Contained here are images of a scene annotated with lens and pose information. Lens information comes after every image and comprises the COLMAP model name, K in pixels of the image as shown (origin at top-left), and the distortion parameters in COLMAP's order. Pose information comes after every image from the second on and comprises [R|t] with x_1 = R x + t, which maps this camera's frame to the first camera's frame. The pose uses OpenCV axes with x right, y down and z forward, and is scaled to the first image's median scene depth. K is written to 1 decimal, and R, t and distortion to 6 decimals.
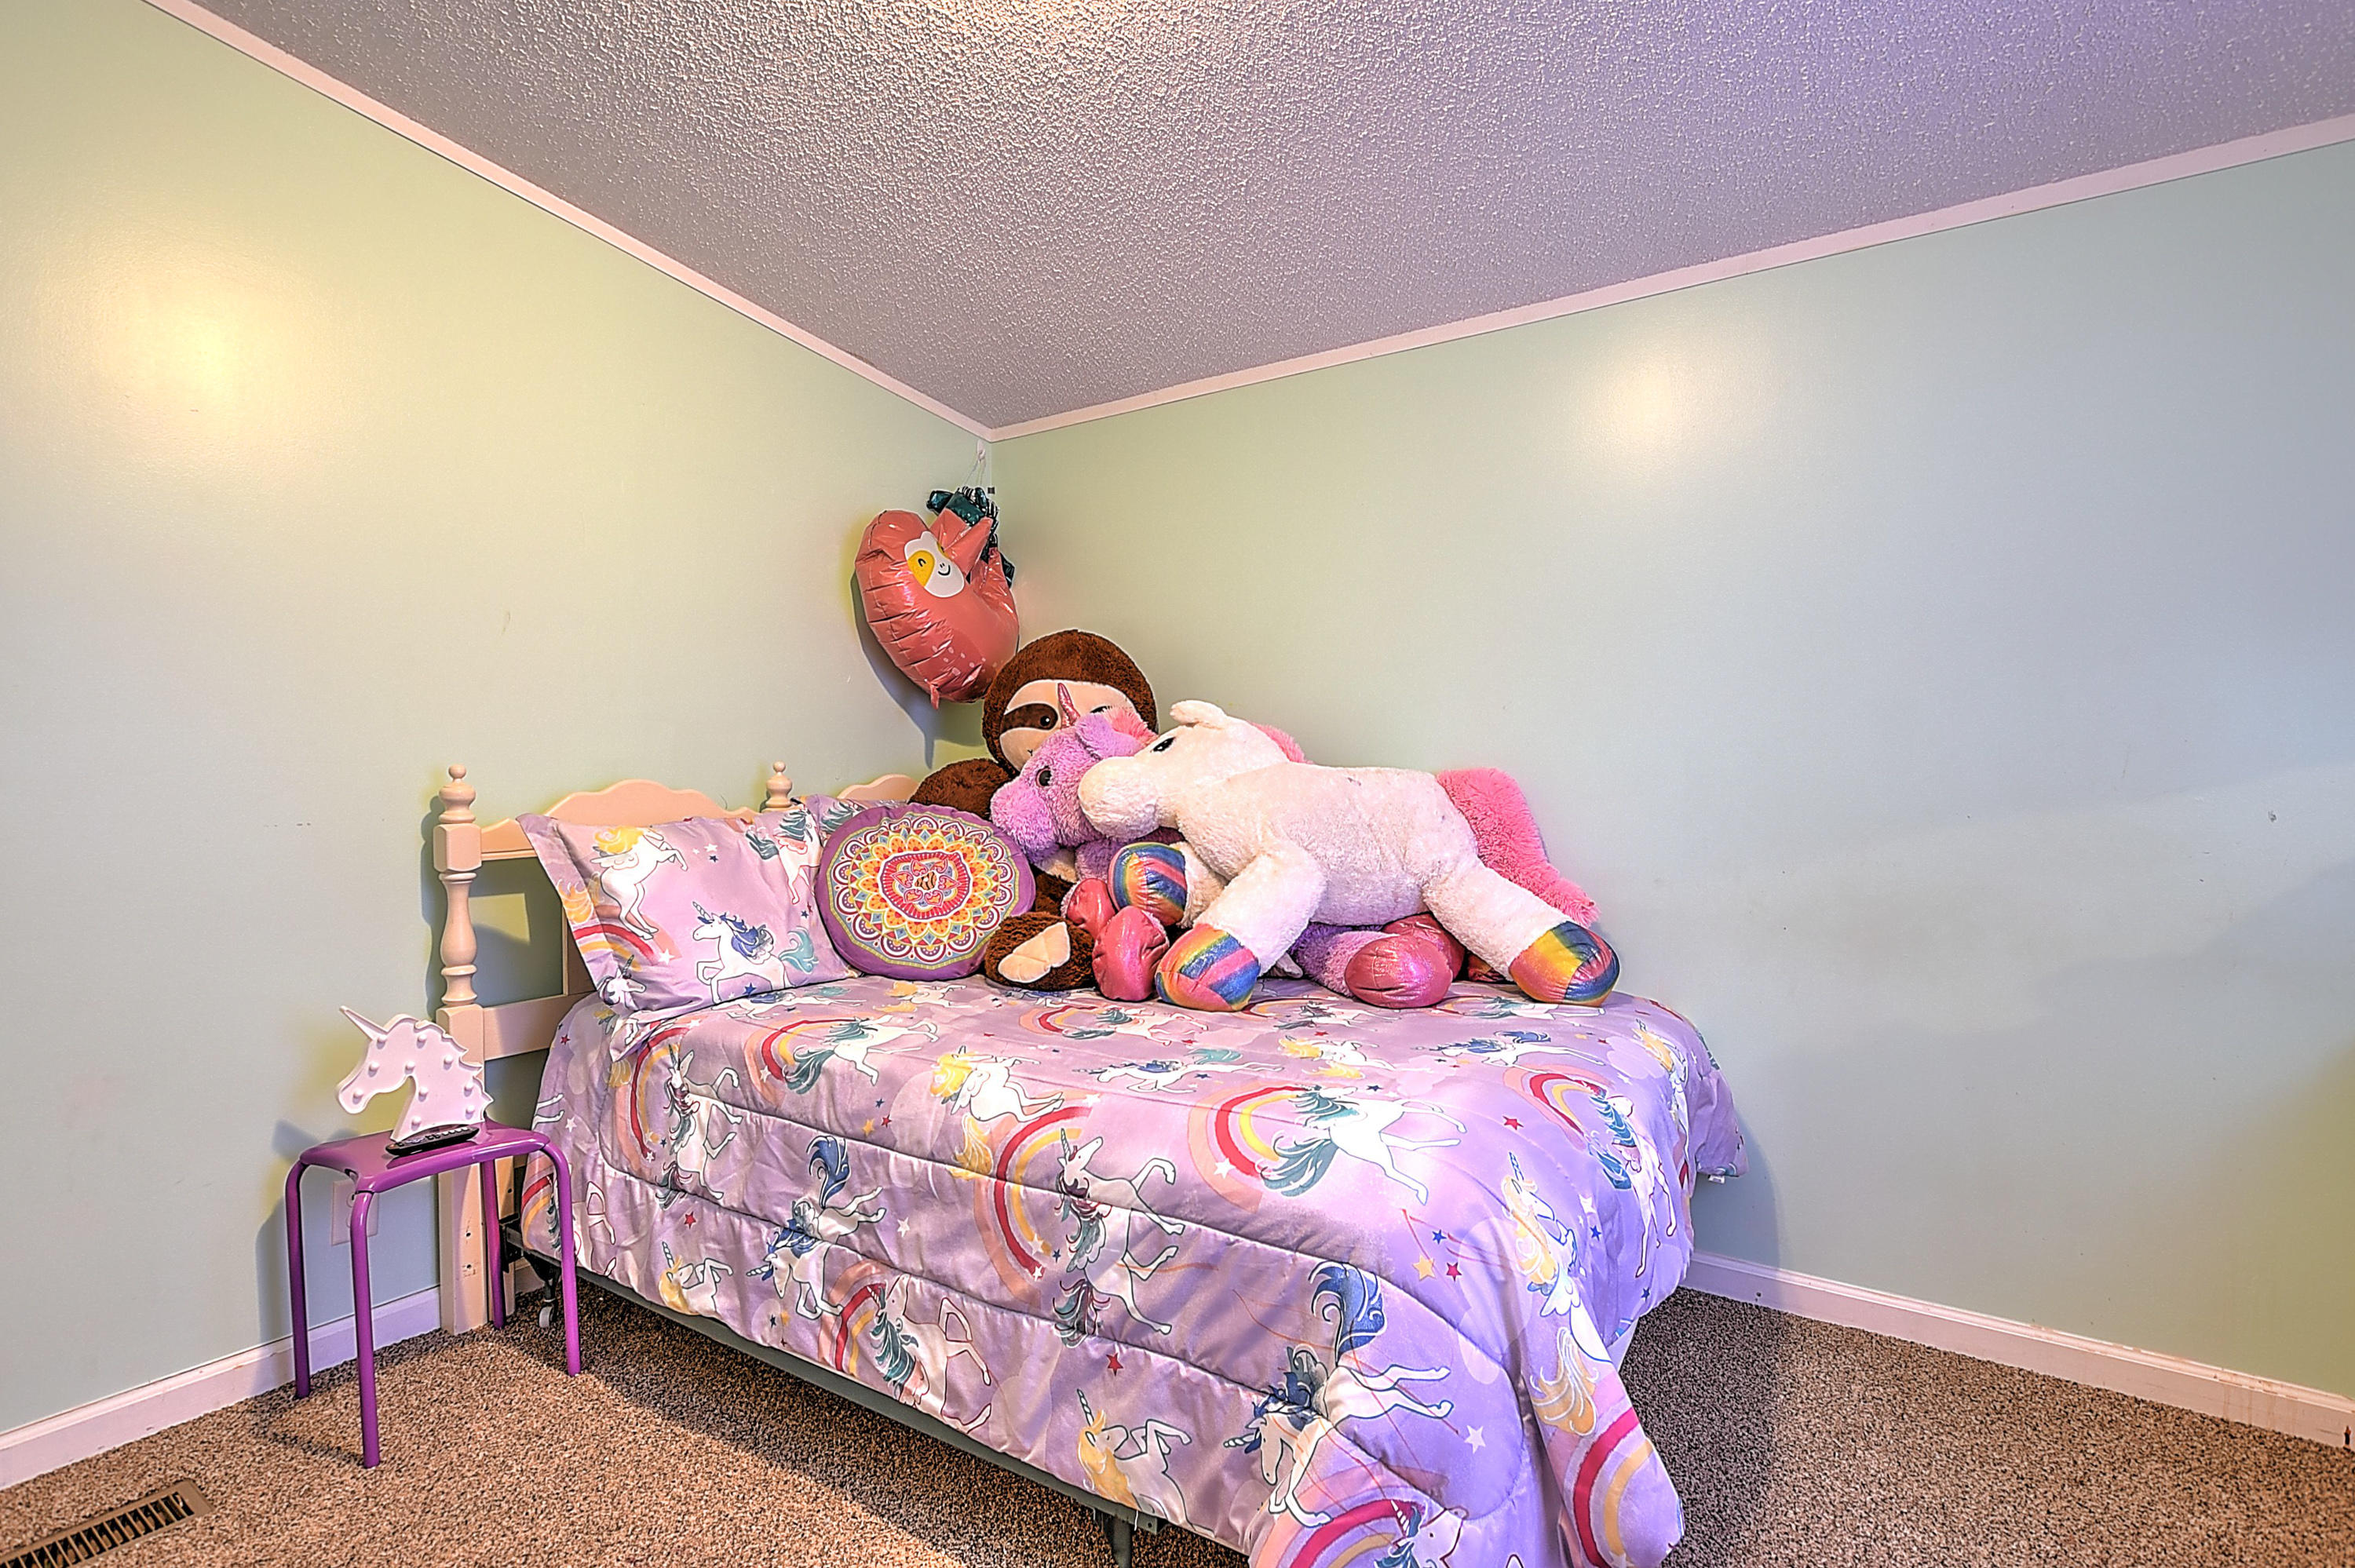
lens RADIAL K [[1169.8, 0, 1177.6], [0, 1169.8, 784.7], [0, 0, 1]] dist [-0.018399, 0.005383]
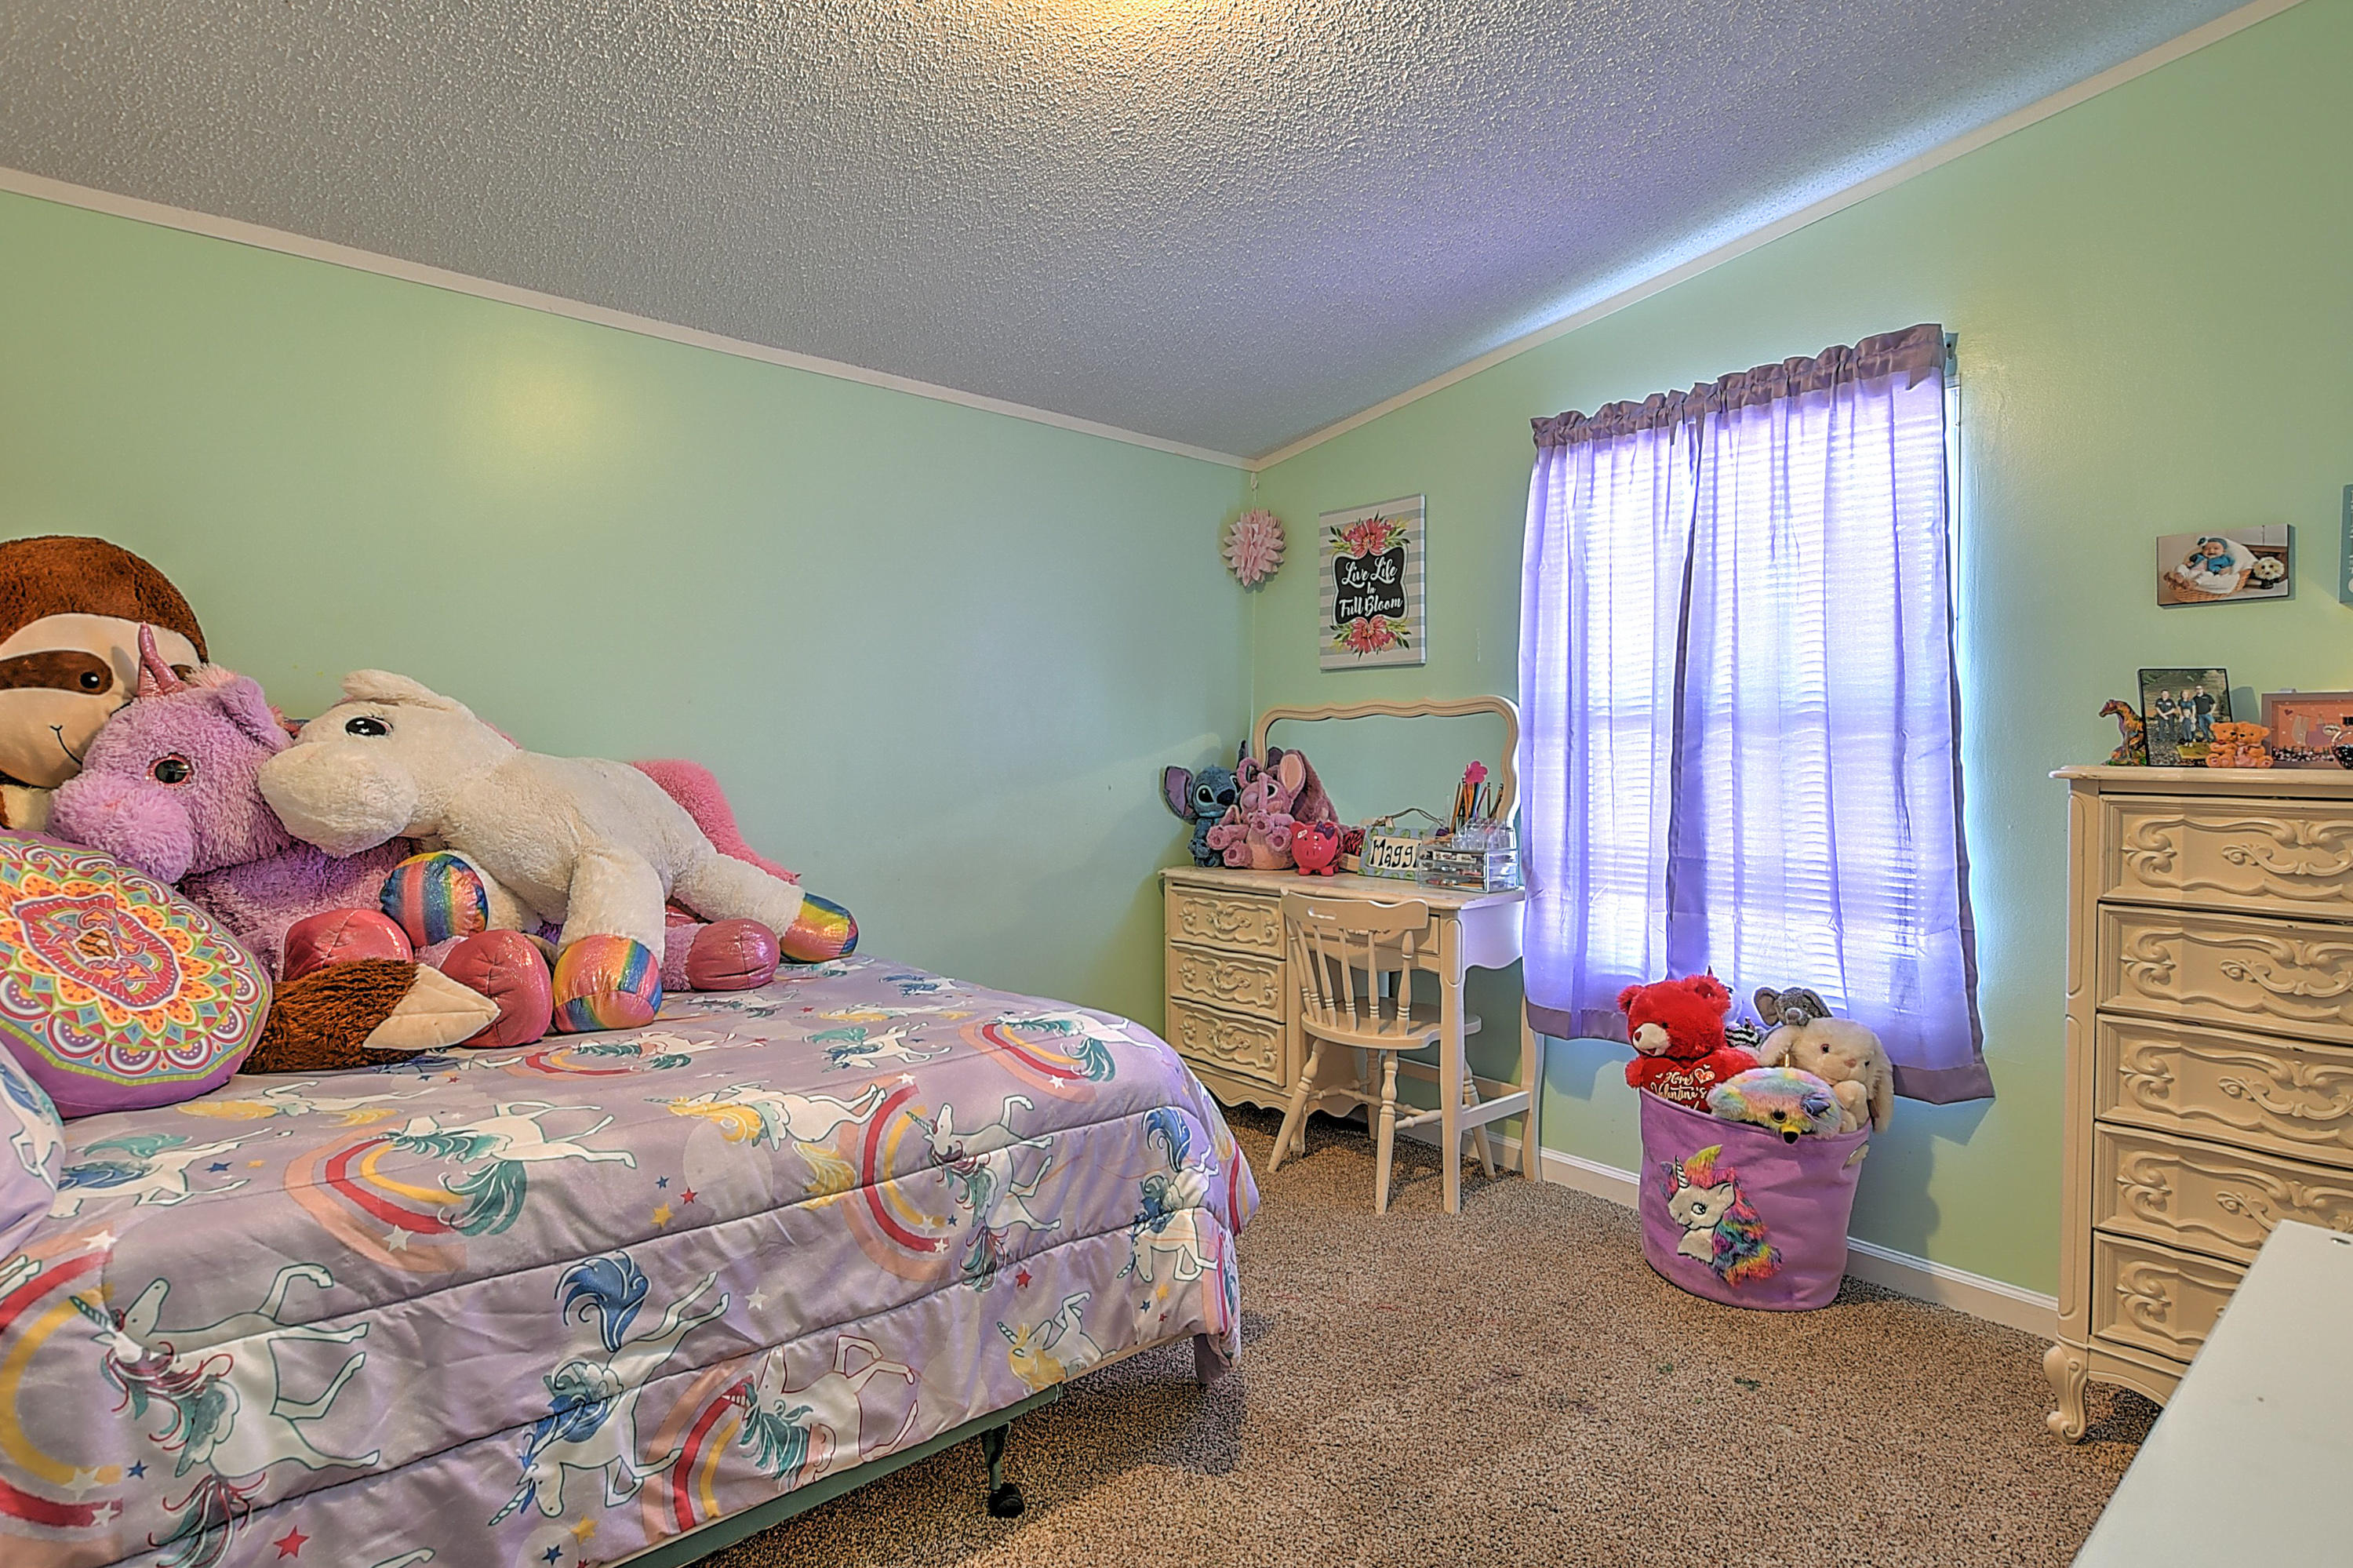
lens RADIAL K [[1169.0, 0, 1174.8], [0, 1169.0, 774.7], [0, 0, 1]] dist [-0.018399, 0.005383]
pose [[0.241719, -0.006825, 0.970322, -0.975109], [0.010007, 0.999940, 0.004540, -0.001267], [-0.970295, 0.008613, 0.241773, 0.498749]]
